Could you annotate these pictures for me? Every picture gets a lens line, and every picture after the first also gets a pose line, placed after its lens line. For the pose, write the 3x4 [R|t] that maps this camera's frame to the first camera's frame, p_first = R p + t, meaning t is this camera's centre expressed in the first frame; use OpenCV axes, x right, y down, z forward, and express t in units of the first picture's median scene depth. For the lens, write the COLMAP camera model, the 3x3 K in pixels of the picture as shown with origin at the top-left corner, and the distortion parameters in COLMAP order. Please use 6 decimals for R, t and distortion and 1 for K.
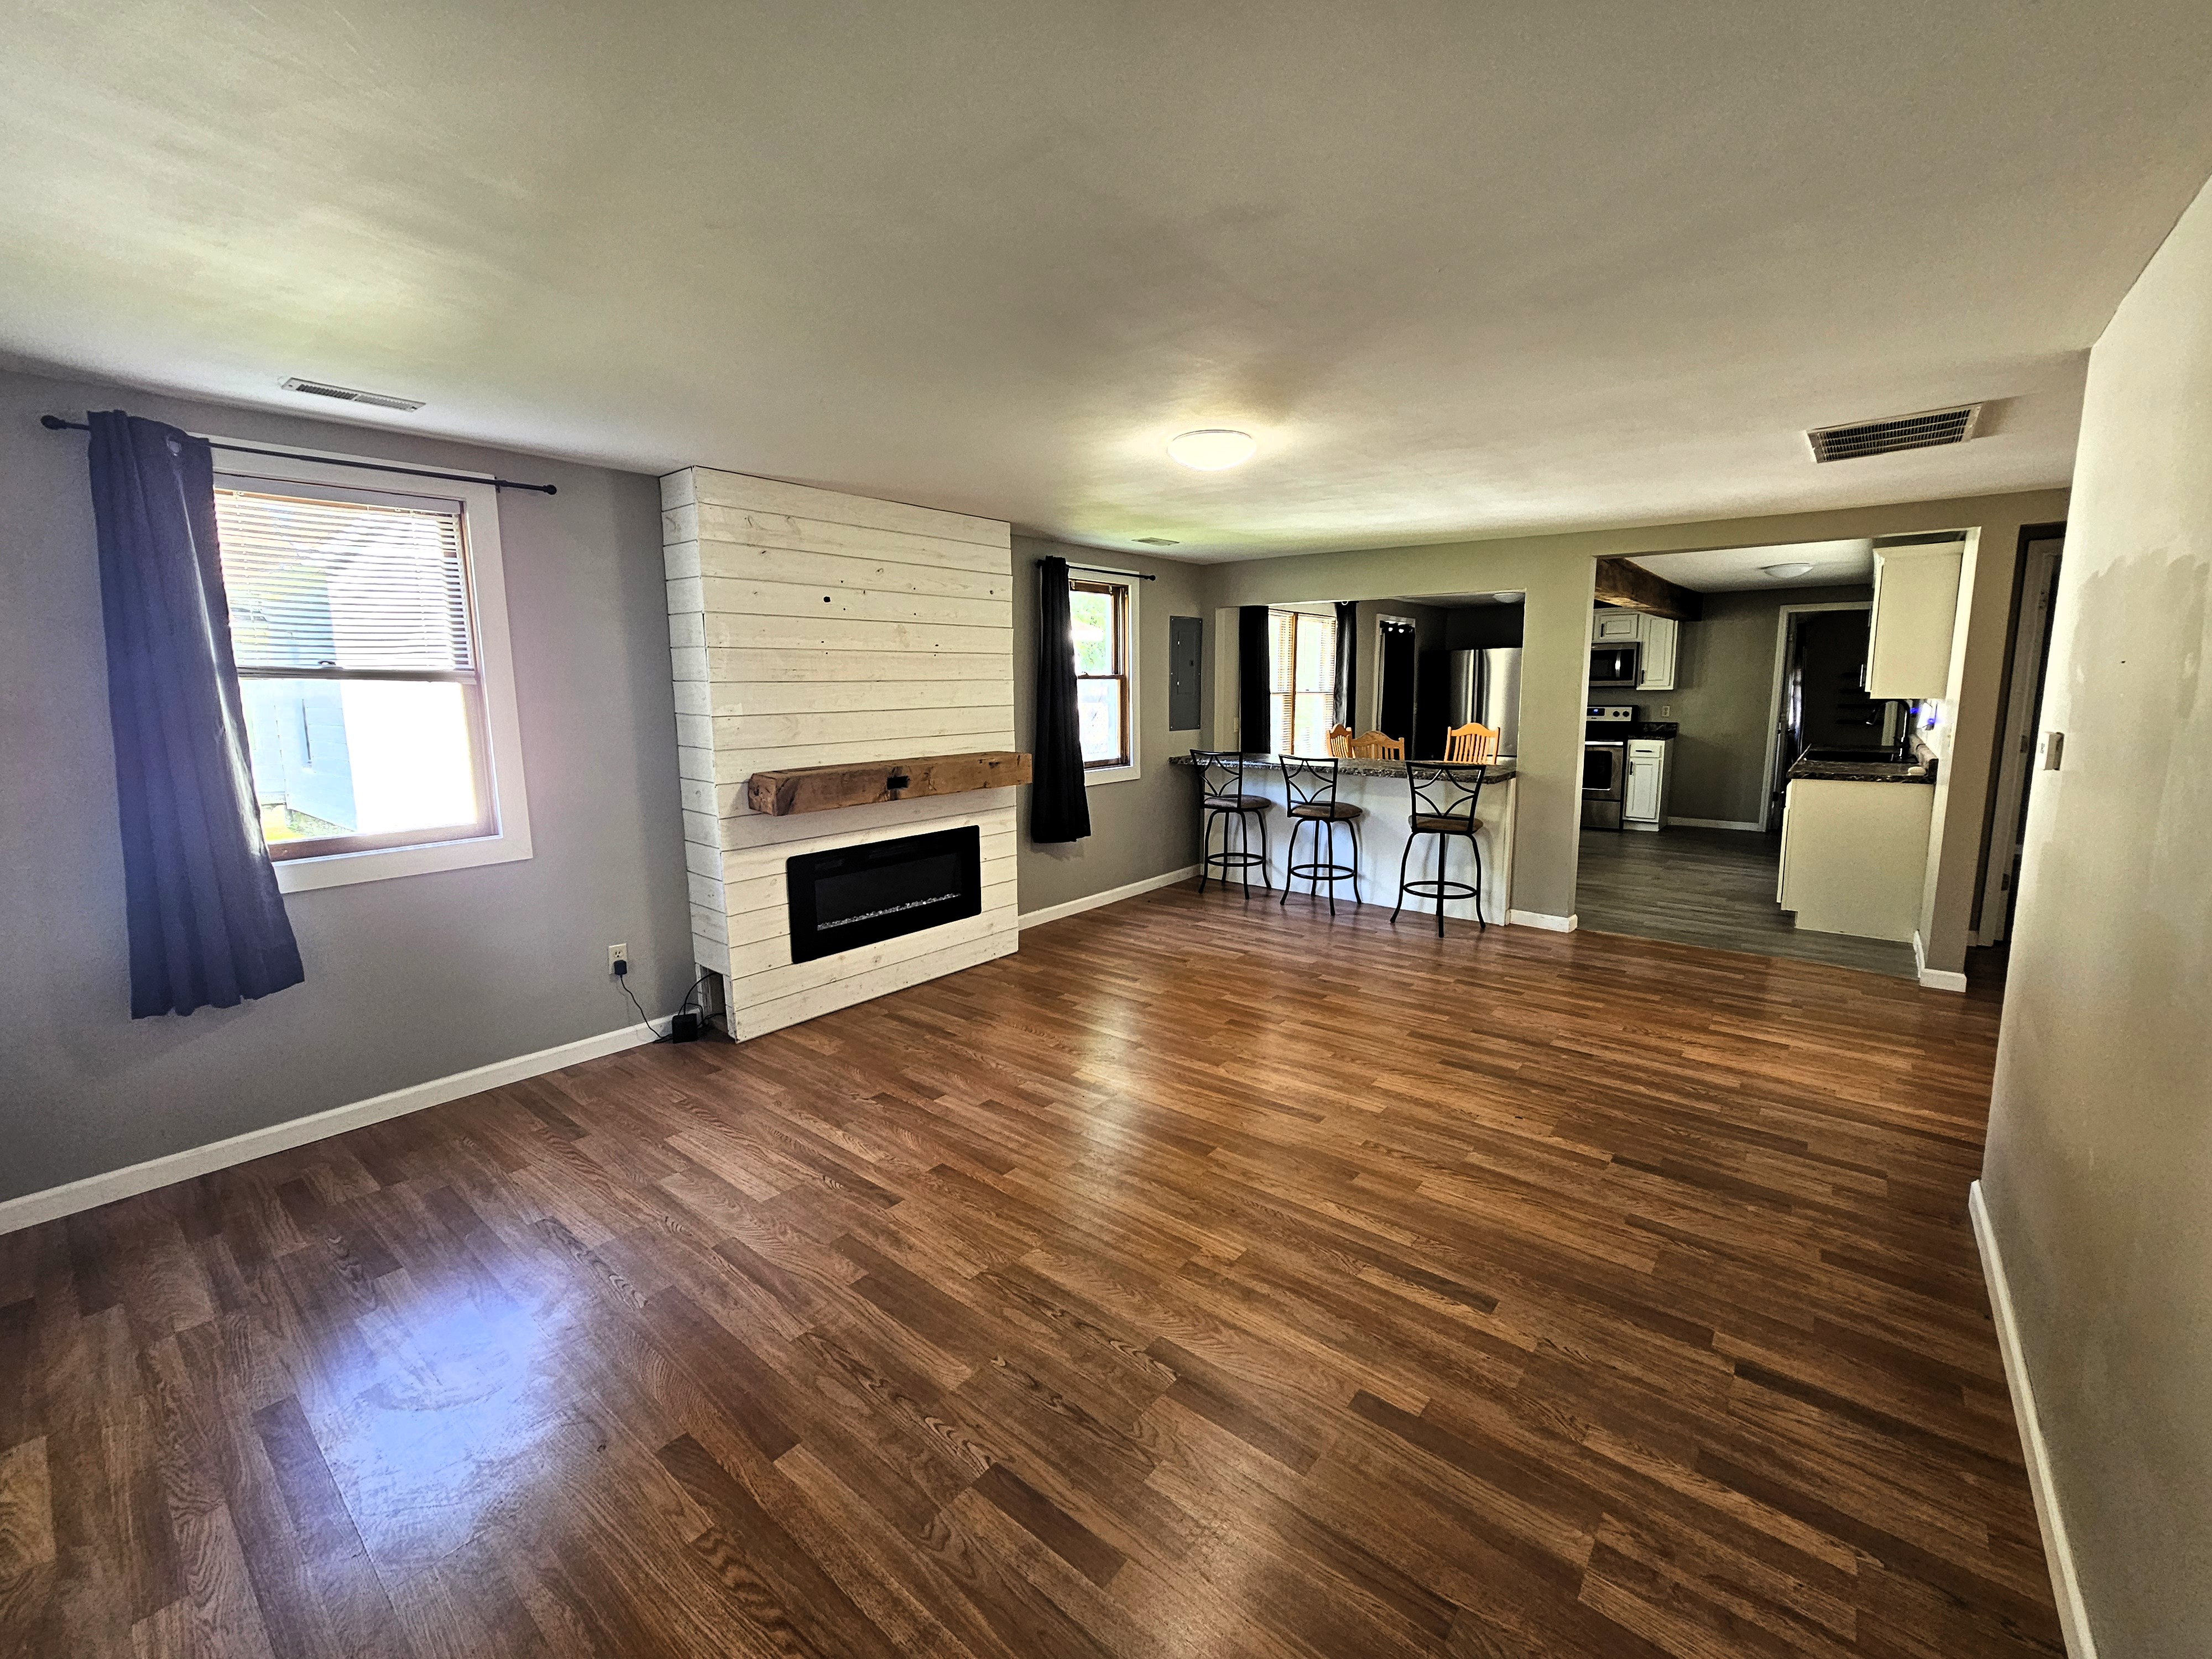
lens RADIAL K [[908.0, 0, 1106.0], [0, 908.0, 829.5], [0, 0, 1]] dist [-0.001379, -0.000078]
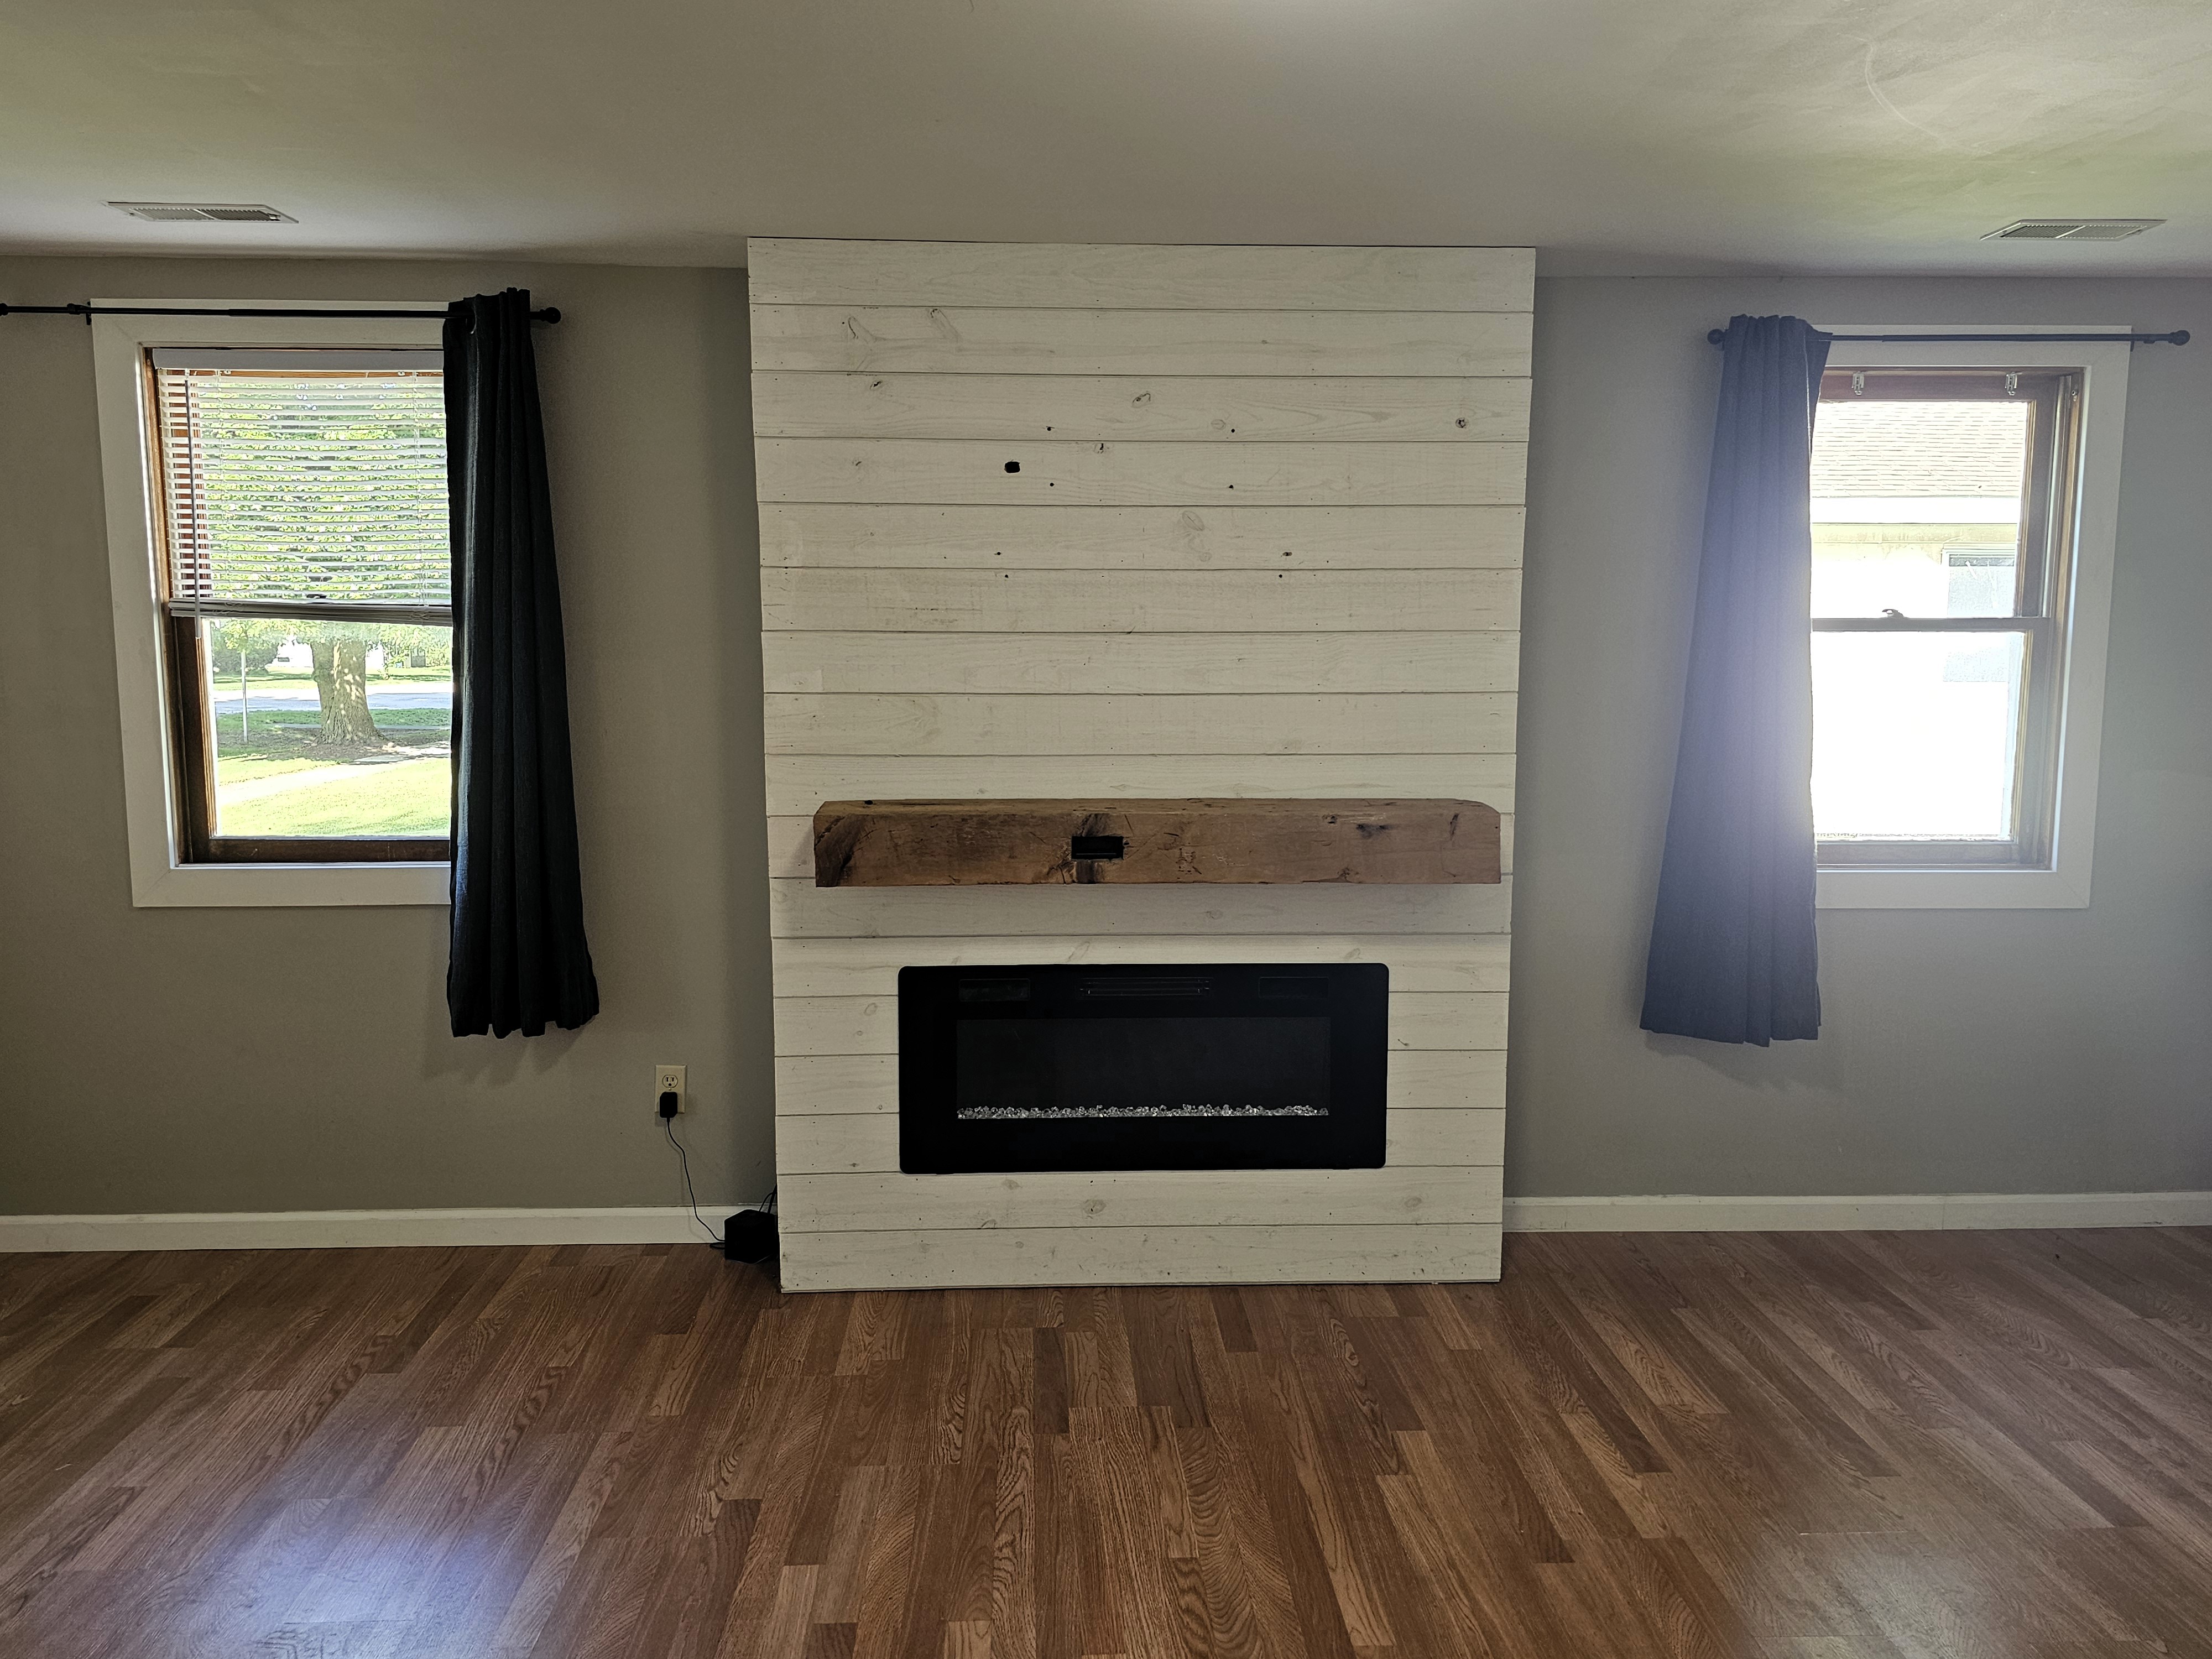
lens RADIAL K [[1569.3, 0, 1106.0], [0, 1569.3, 829.5], [0, 0, 1]] dist [0.091509, -0.098551]
pose [[0.665544, 0.102518, -0.739284, 0.375482], [-0.127716, 0.991555, 0.022525, -0.080420], [0.735350, 0.079427, 0.673017, 0.459816]]
